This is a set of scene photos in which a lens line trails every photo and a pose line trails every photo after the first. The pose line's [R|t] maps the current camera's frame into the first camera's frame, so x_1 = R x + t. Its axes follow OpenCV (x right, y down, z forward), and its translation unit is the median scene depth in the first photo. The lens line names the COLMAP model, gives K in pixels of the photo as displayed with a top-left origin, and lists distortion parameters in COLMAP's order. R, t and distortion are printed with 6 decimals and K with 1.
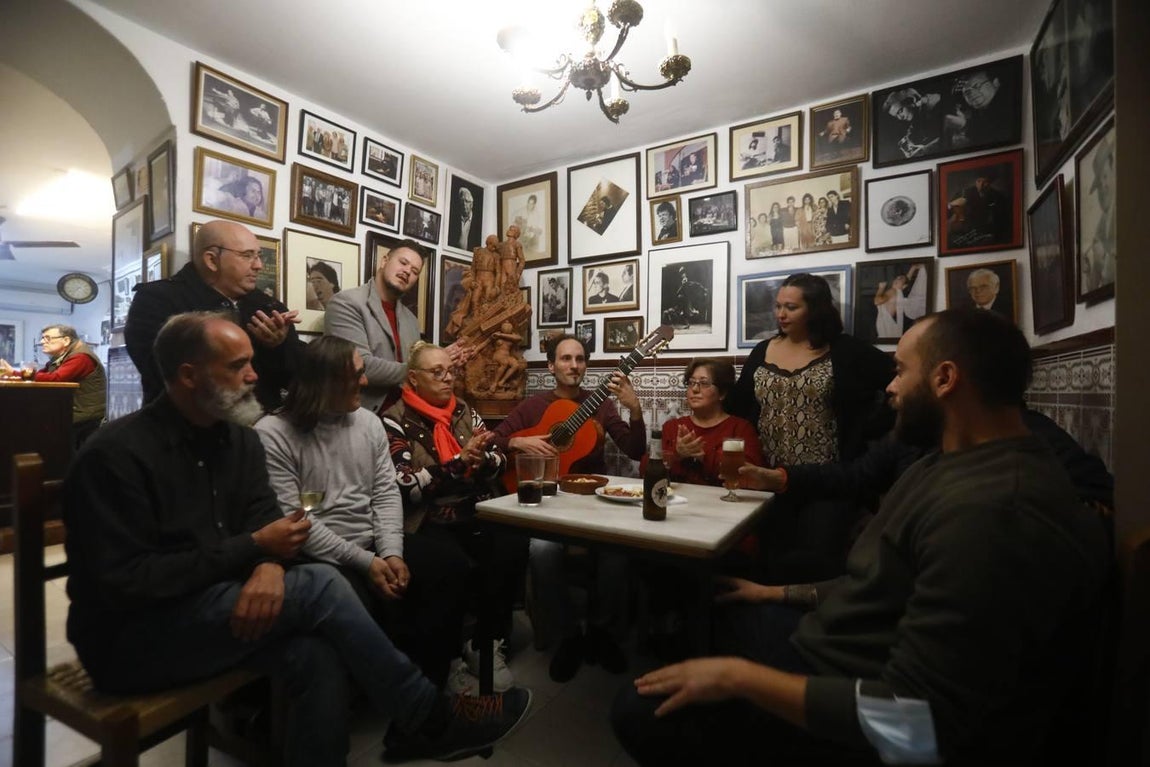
lens RADIAL K [[540.2, 0, 572.4], [0, 540.2, 377.6], [0, 0, 1]] dist [-0.000202, 0.000759]
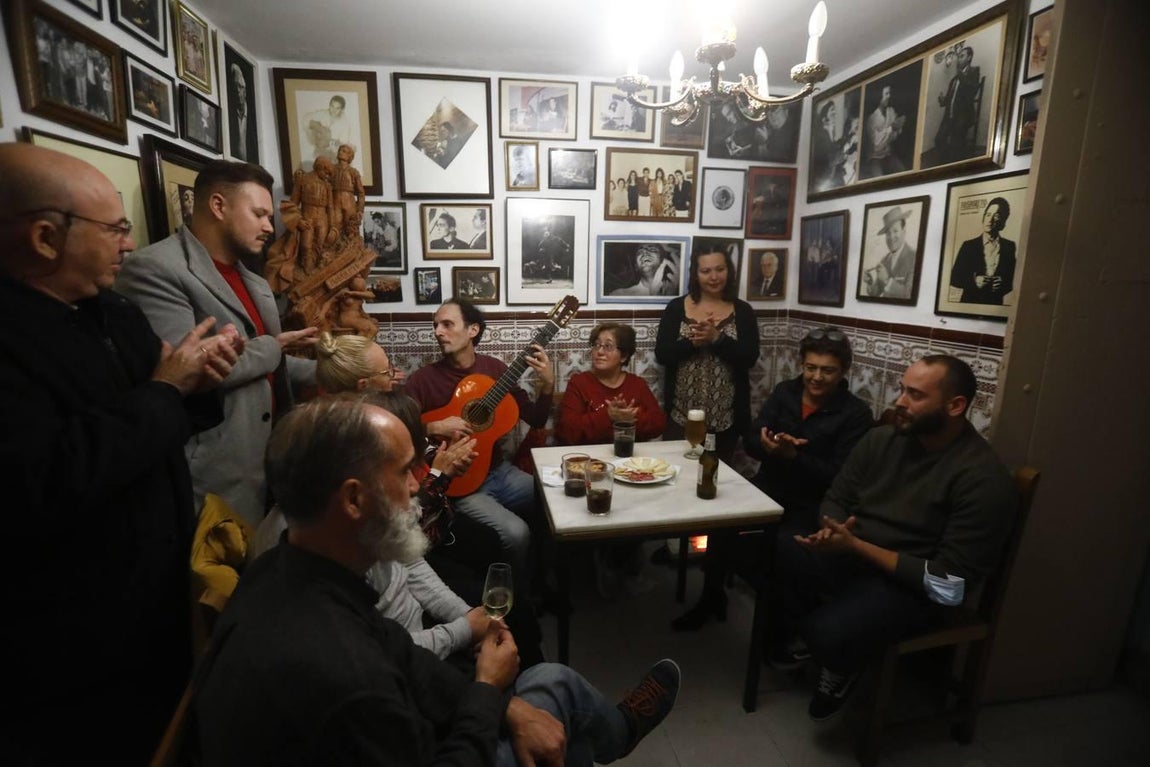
lens RADIAL K [[511.3, 0, 575.0], [0, 511.3, 383.5], [0, 0, 1]] dist [-0.032988, 0.014375]
pose [[0.754566, -0.147645, 0.639399, -0.395444], [-0.002905, 0.973599, 0.228245, -0.125229], [-0.656218, -0.174084, 0.734216, 0.221738]]
